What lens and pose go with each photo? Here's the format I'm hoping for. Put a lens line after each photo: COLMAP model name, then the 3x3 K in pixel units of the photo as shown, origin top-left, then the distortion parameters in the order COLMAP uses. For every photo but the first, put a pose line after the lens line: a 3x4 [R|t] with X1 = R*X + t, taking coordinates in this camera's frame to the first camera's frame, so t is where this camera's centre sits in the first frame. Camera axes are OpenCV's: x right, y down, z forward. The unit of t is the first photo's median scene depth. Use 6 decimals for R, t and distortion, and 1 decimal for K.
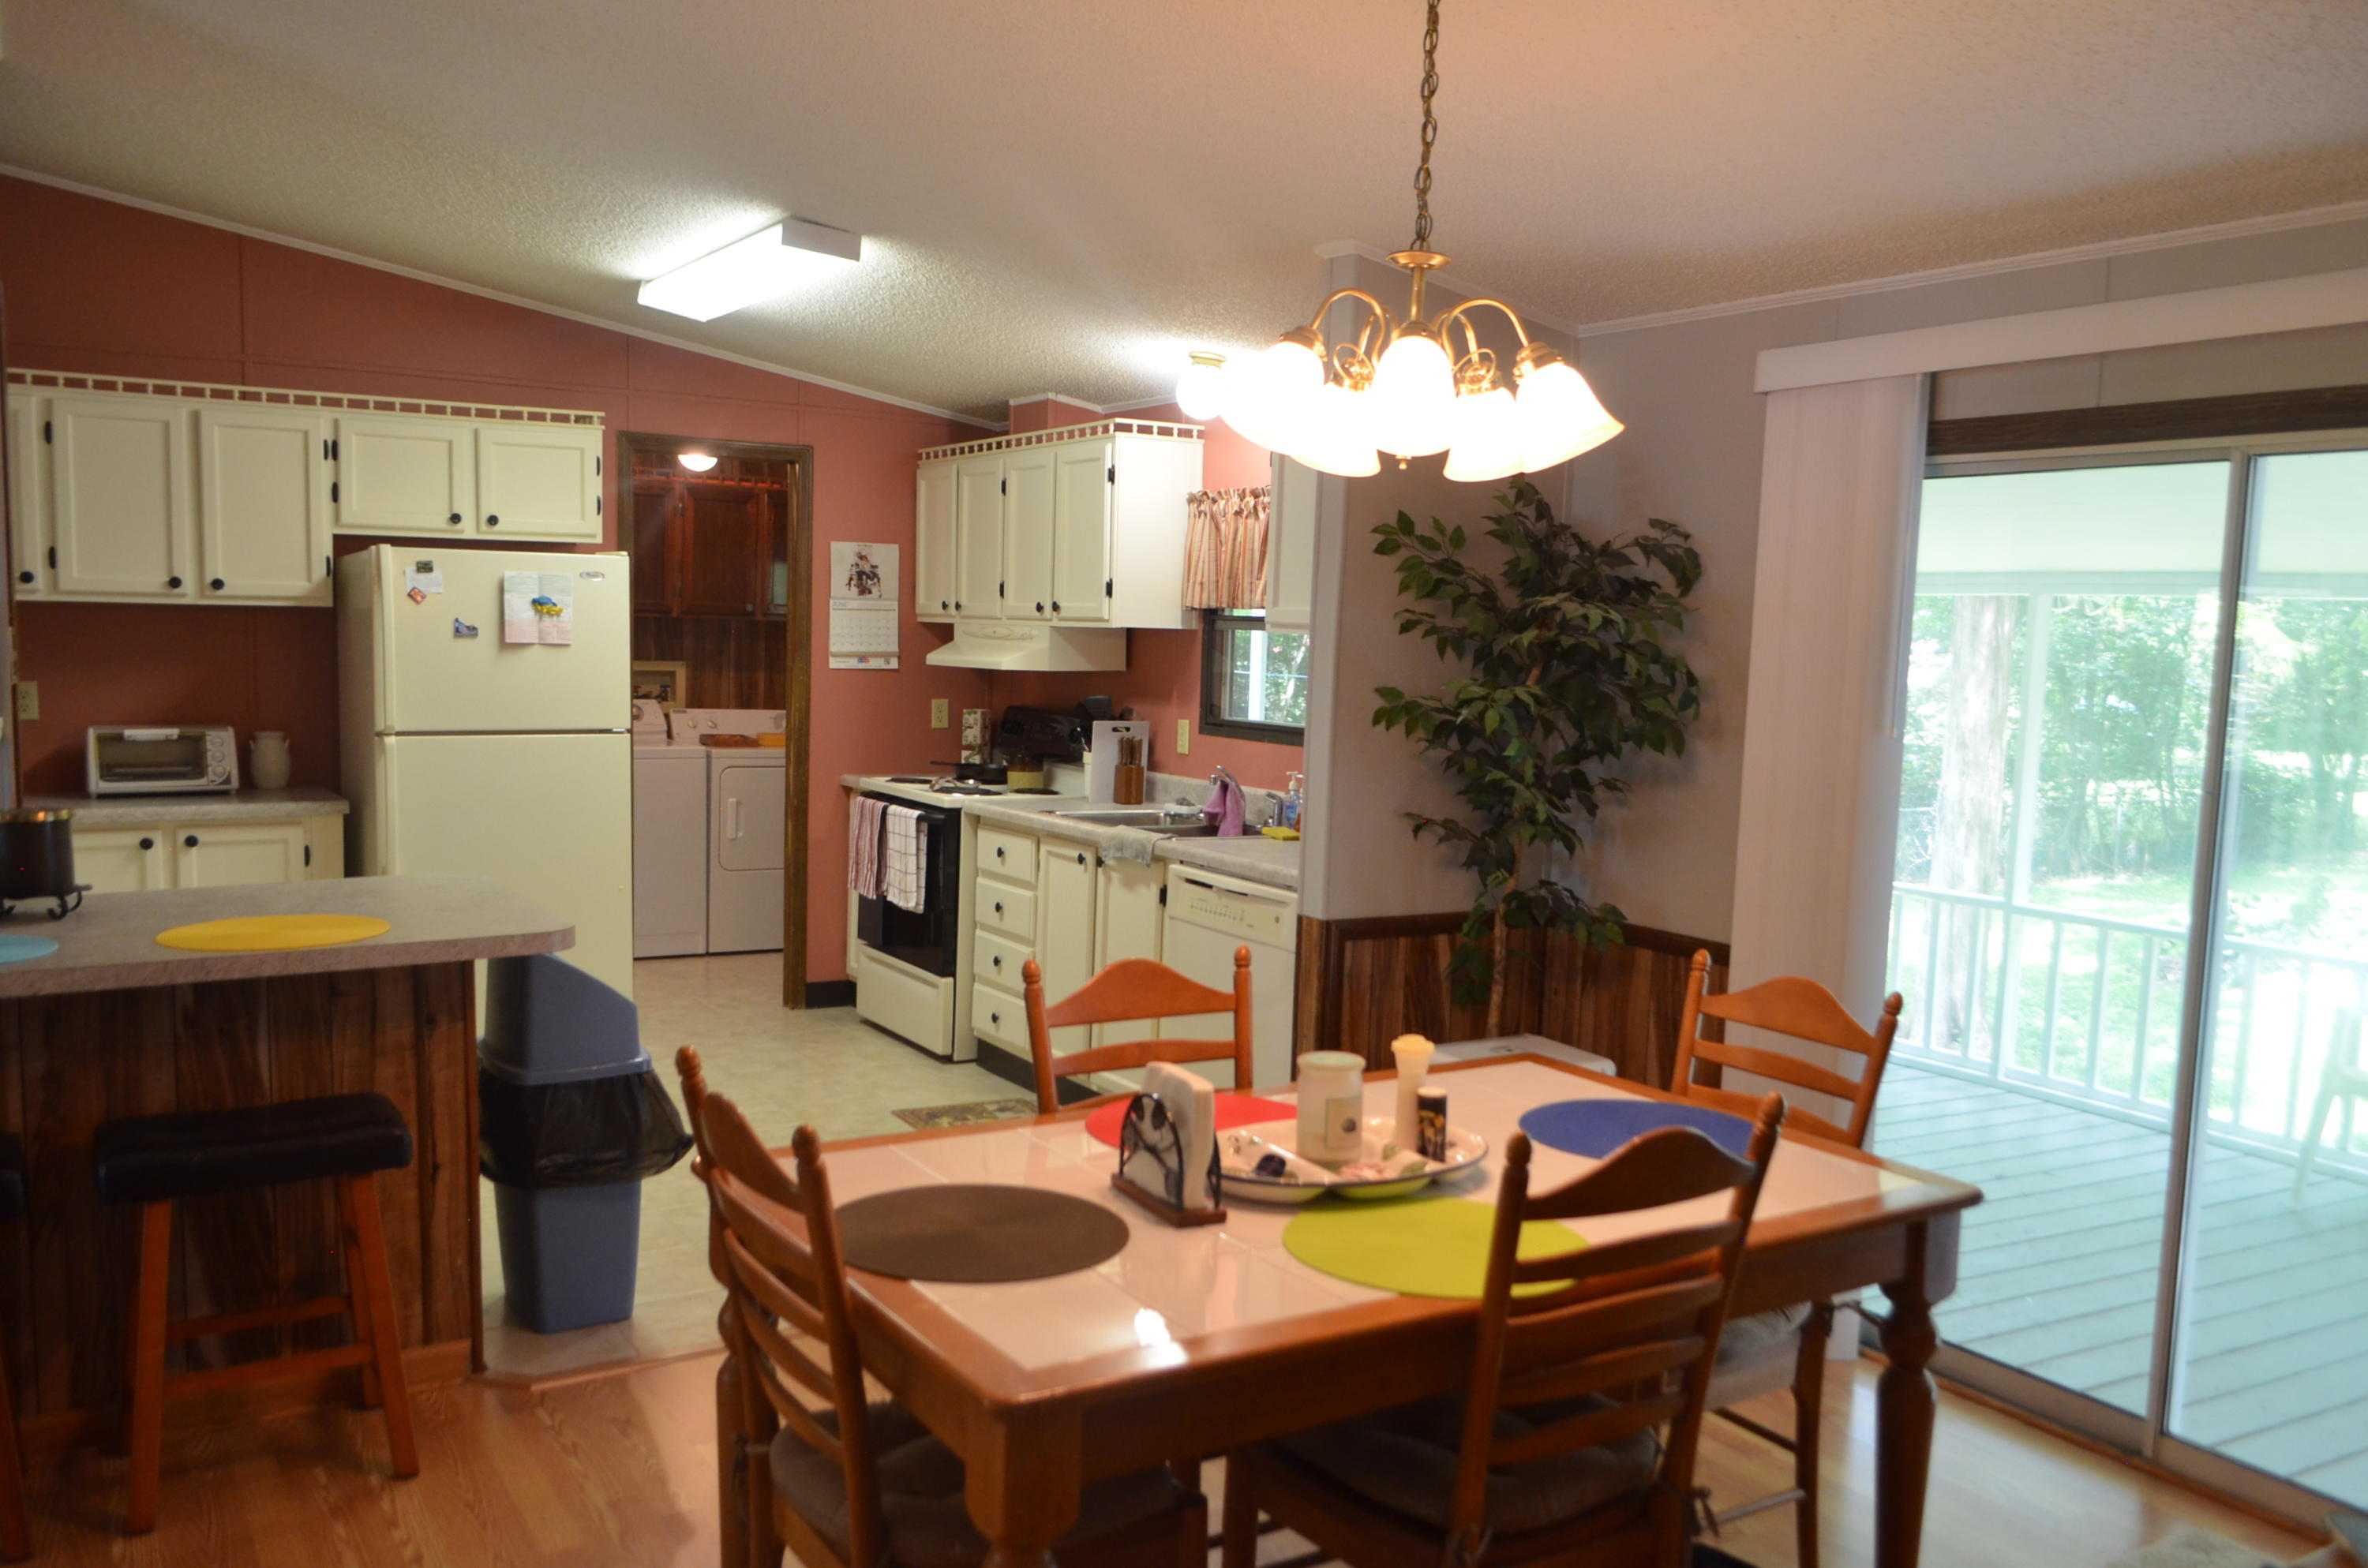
lens RADIAL K [[1858.3, 0, 1197.7], [0, 1858.3, 802.8], [0, 0, 1]] dist [-0.013000, 0.007158]
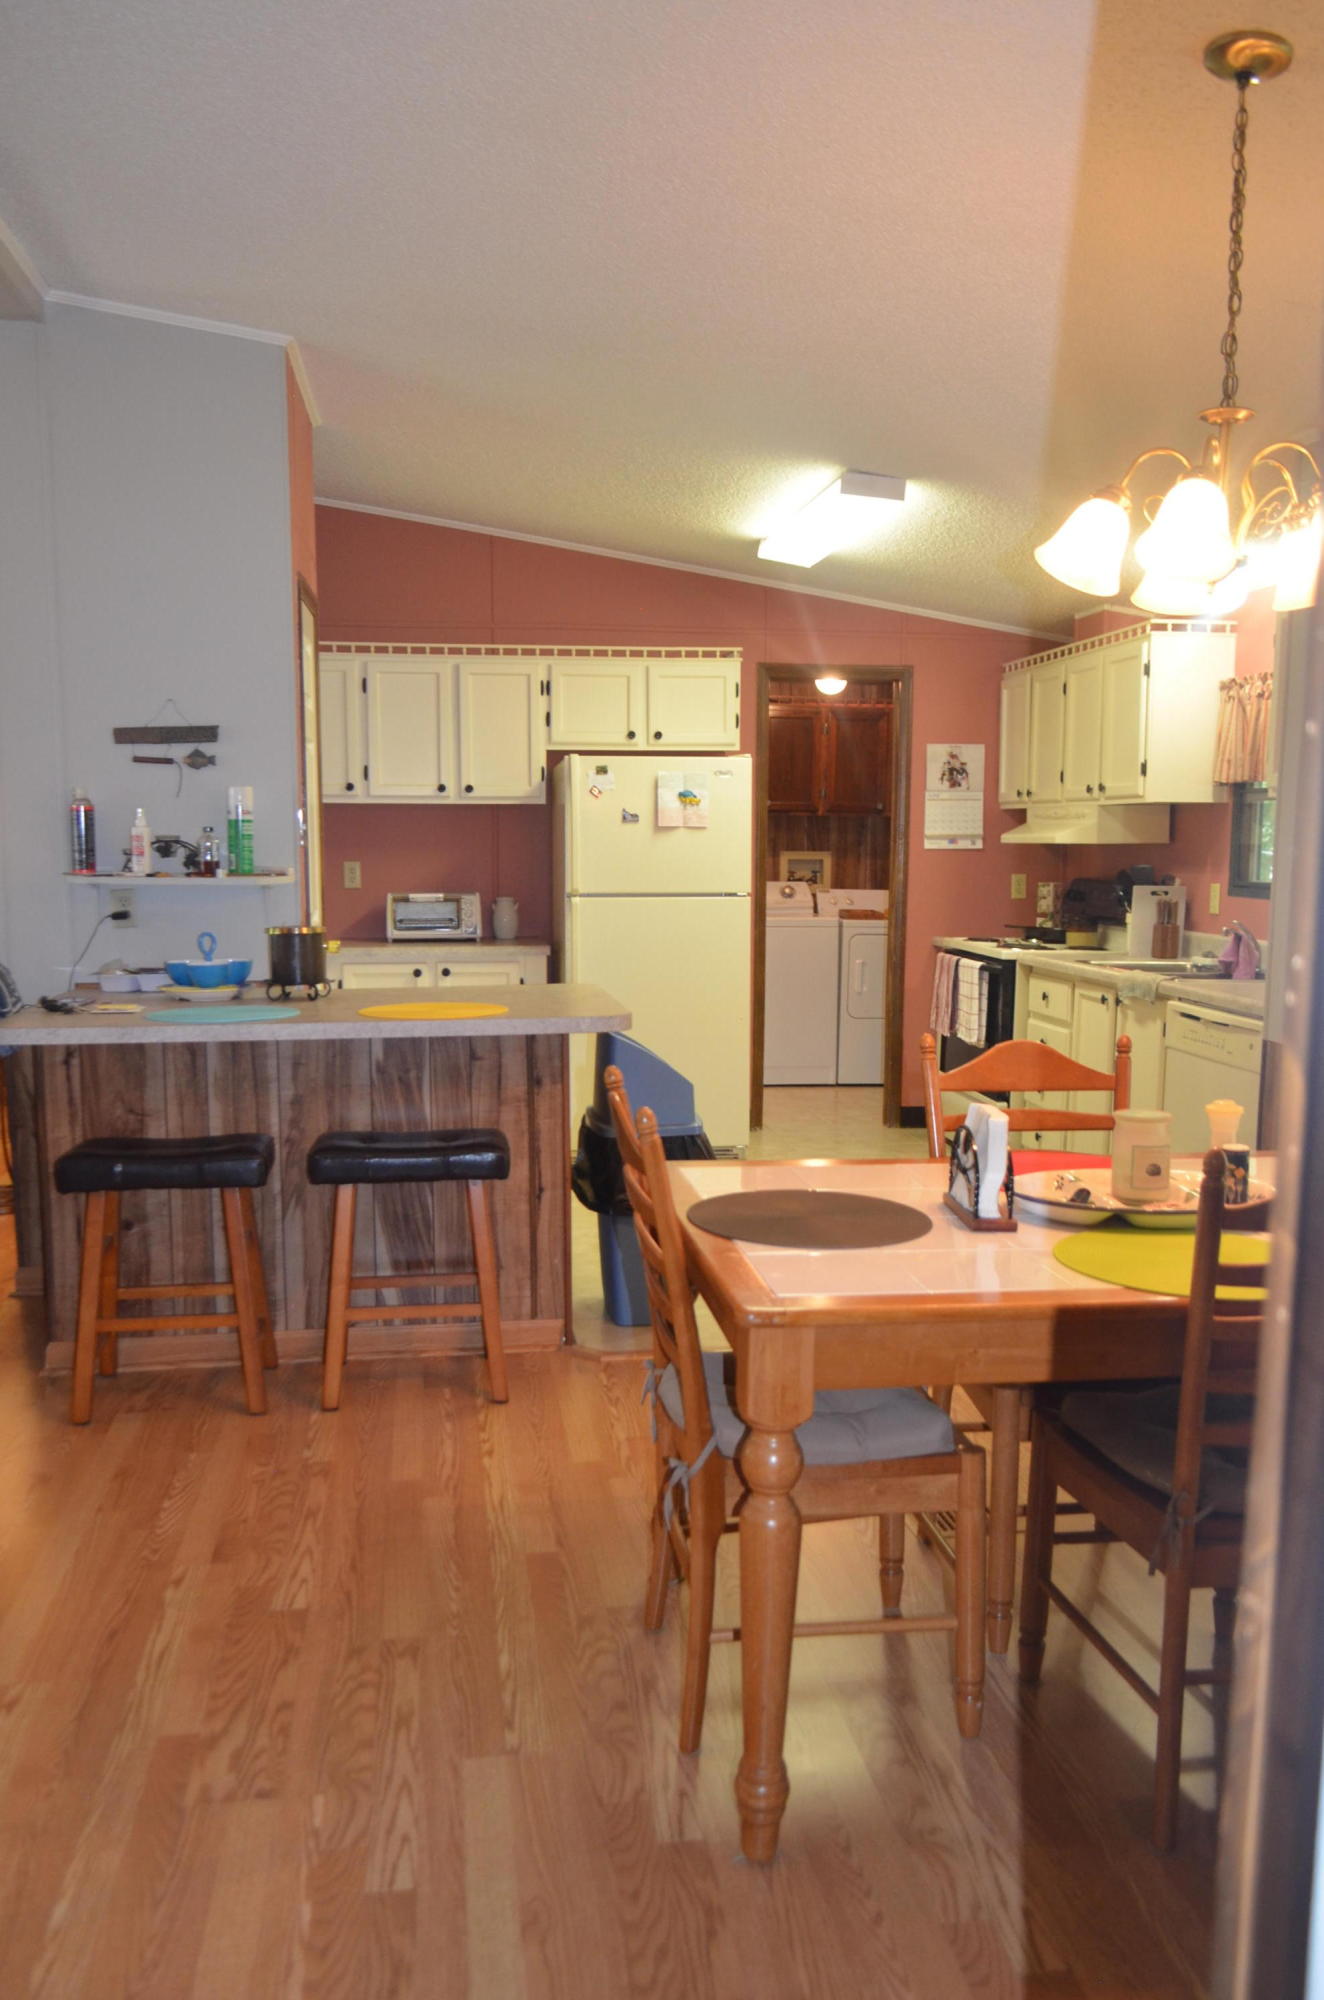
lens RADIAL K [[1569.7, 0, 648.8], [0, 1569.7, 1008.4], [0, 0, 1]] dist [-0.013000, 0.007158]
pose [[0.907205, 0.023420, -0.420036, 0.087626], [-0.020206, 0.999723, 0.012102, 0.028407], [0.420203, -0.002492, 0.907427, -0.011011]]
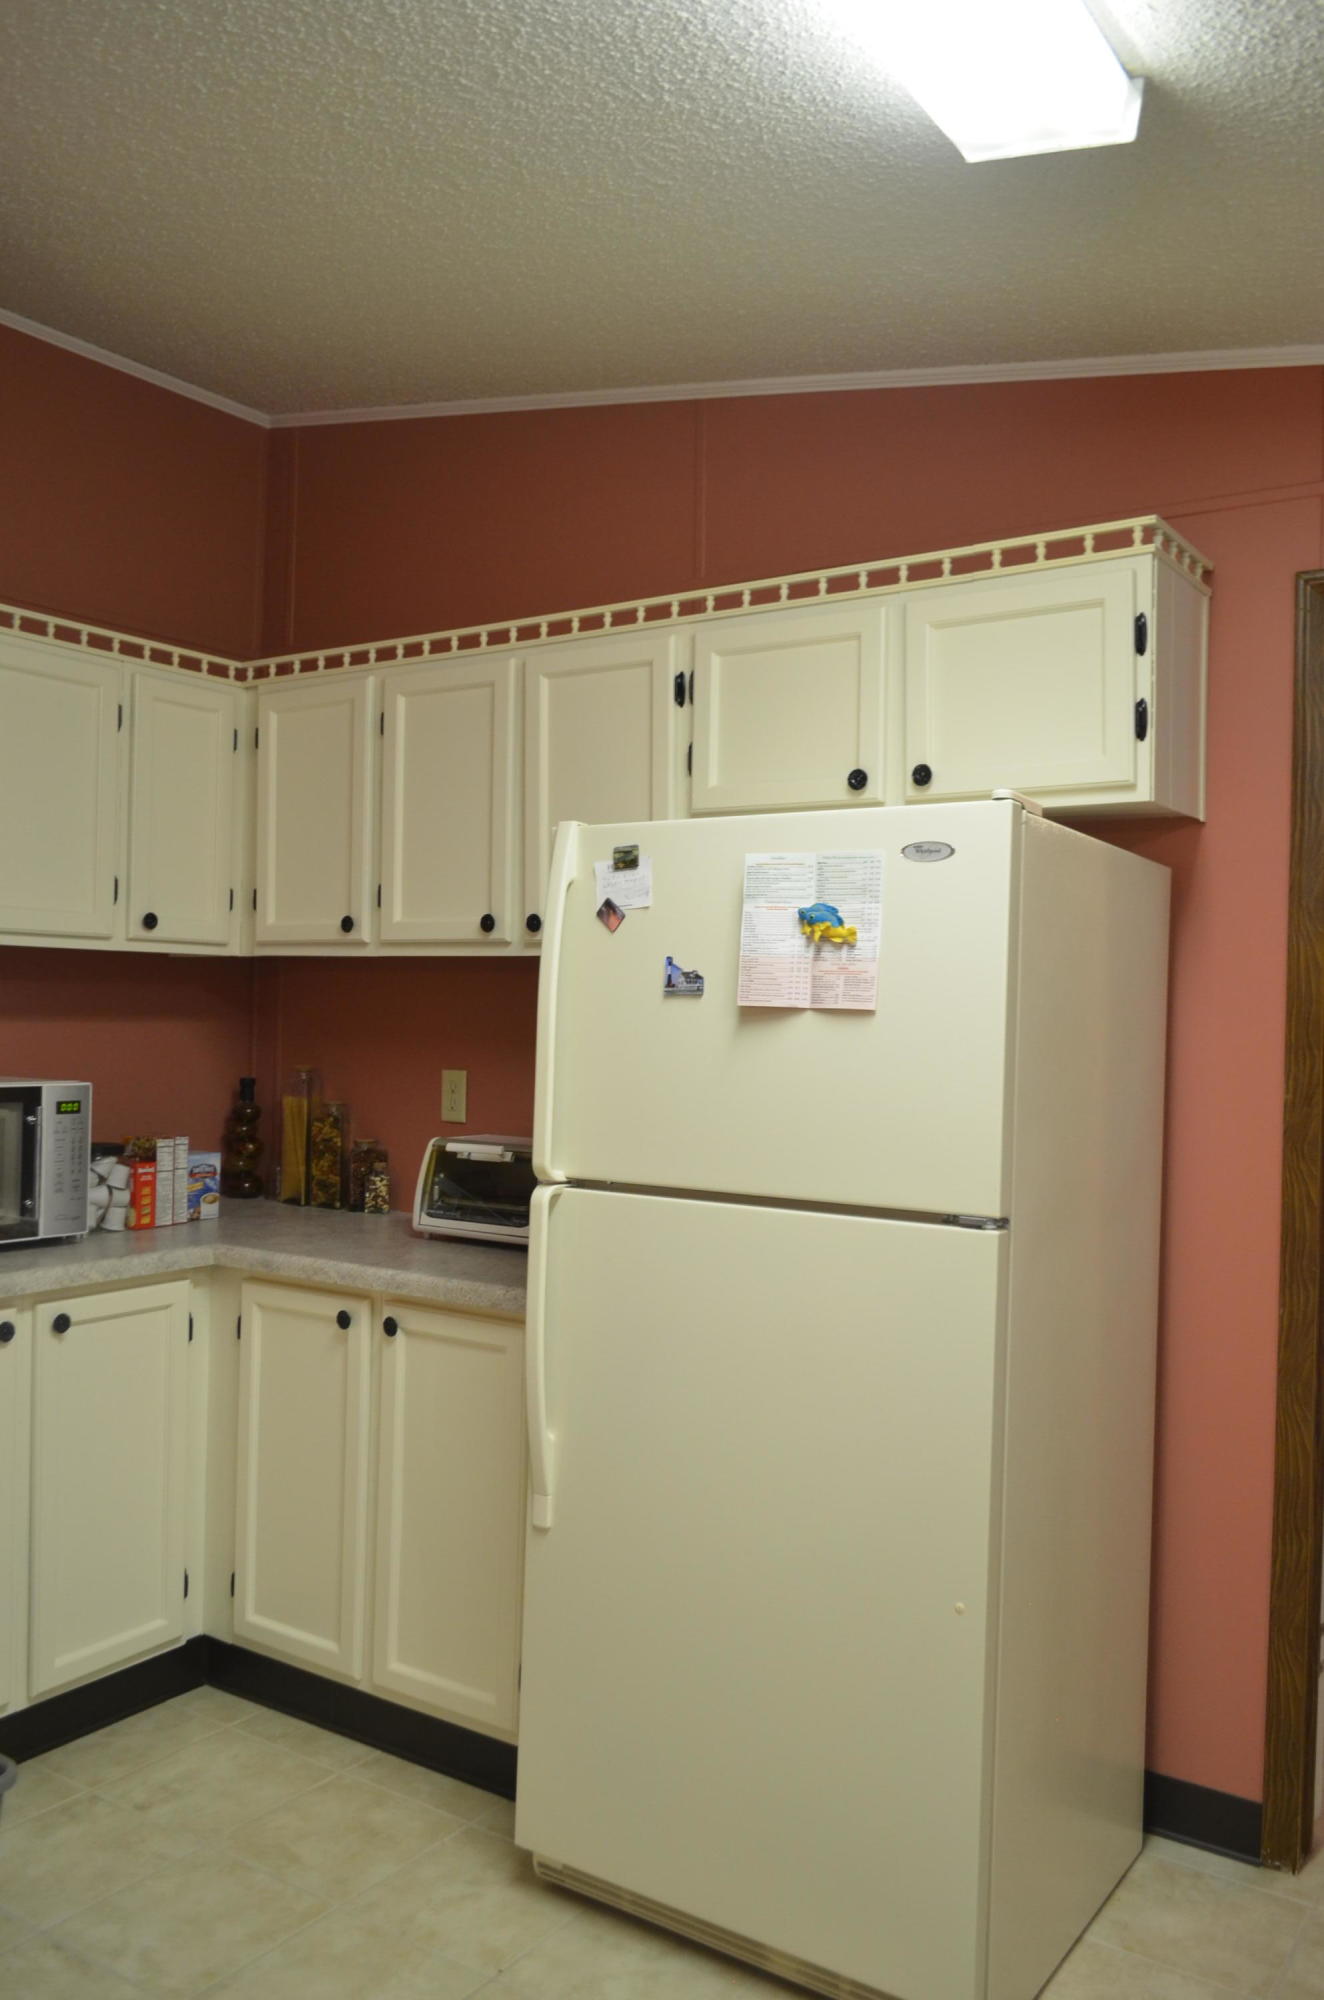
lens RADIAL K [[1569.7, 0, 657.2], [0, 1569.7, 1016.6], [0, 0, 1]] dist [-0.013000, 0.007158]
pose [[0.394501, -0.015507, -0.918765, -0.017838], [-0.100317, 0.993155, -0.059836, -0.056135], [0.913403, 0.115773, 0.390245, 0.800435]]
